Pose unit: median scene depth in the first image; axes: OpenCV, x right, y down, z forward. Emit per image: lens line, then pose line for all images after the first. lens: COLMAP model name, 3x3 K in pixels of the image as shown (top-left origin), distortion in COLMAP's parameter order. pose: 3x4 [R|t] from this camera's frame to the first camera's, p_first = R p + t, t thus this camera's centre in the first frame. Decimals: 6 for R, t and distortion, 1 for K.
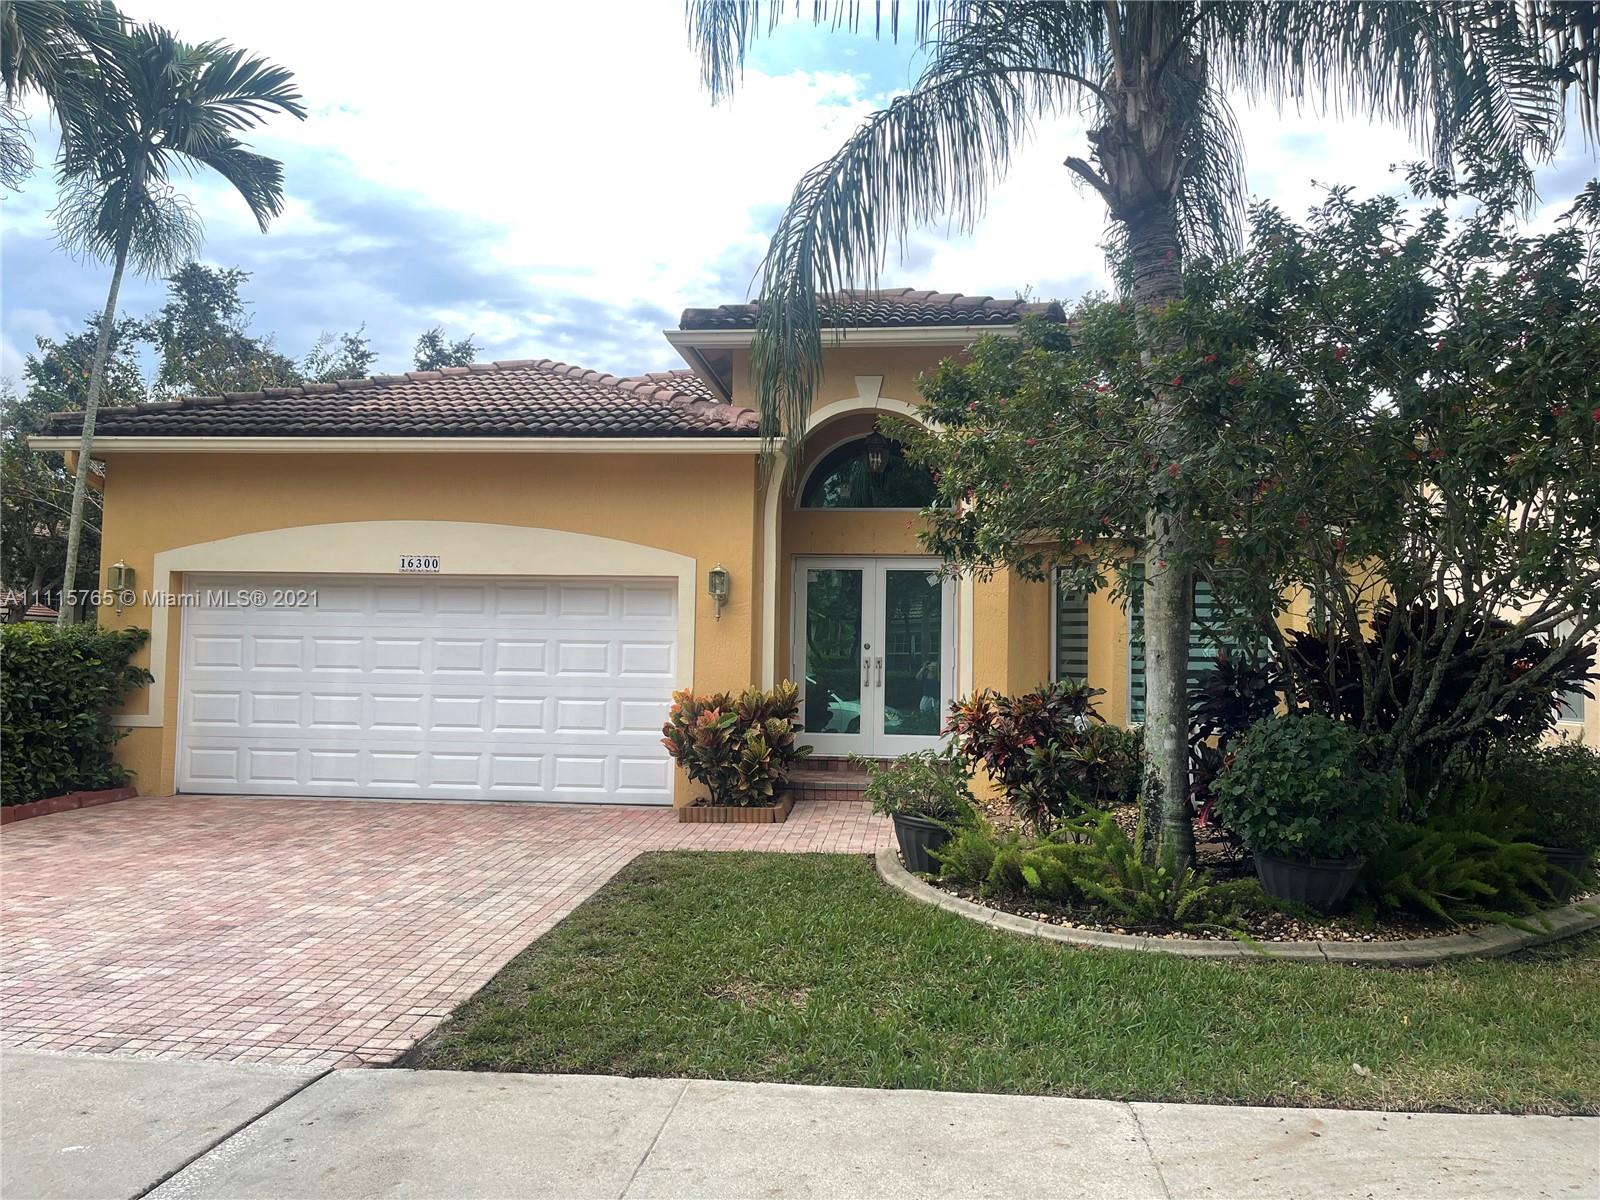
lens RADIAL K [[1250.1, 0, 800.0], [0, 1250.1, 600.0], [0, 0, 1]] dist [0.088611, -0.132864]
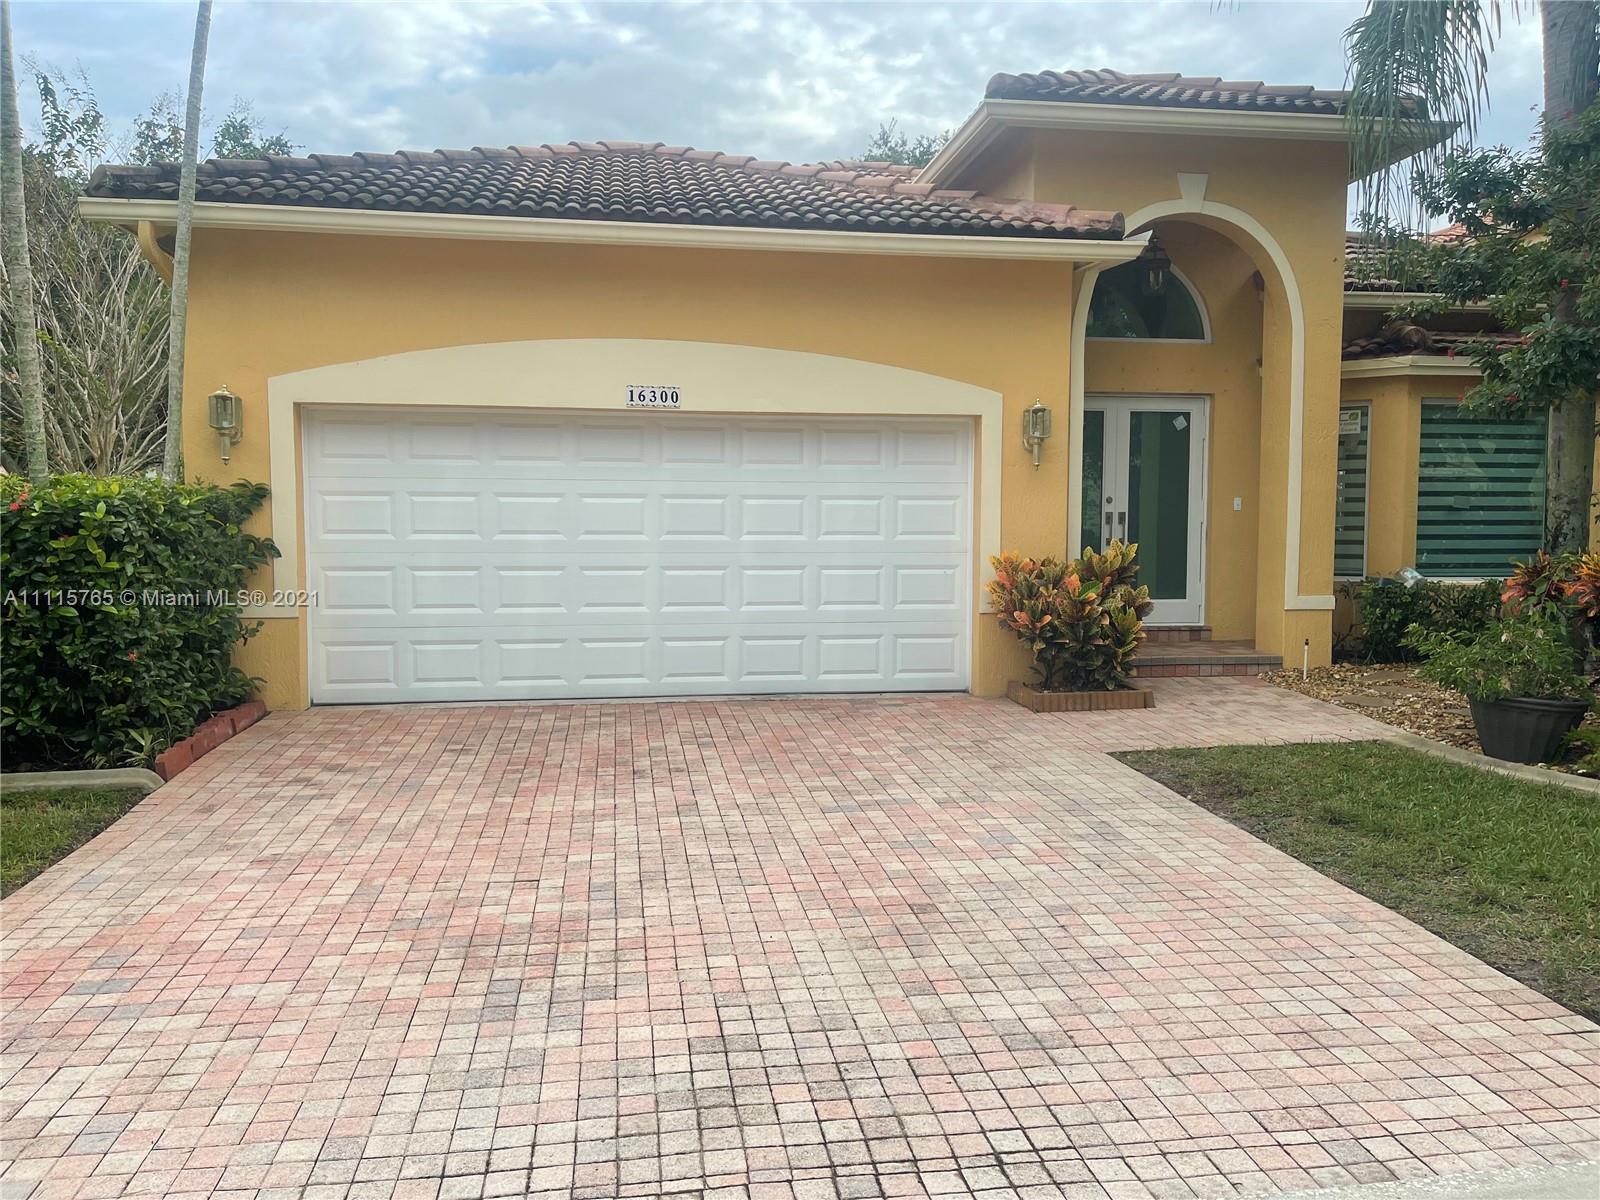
lens RADIAL K [[1250.1, 0, 800.0], [0, 1250.1, 600.0], [0, 0, 1]] dist [0.088611, -0.132864]
pose [[0.962955, -0.031755, 0.267785, -0.421738], [0.000339, 0.993184, 0.116558, 0.005101], [-0.269661, -0.112149, 0.956402, 0.226614]]
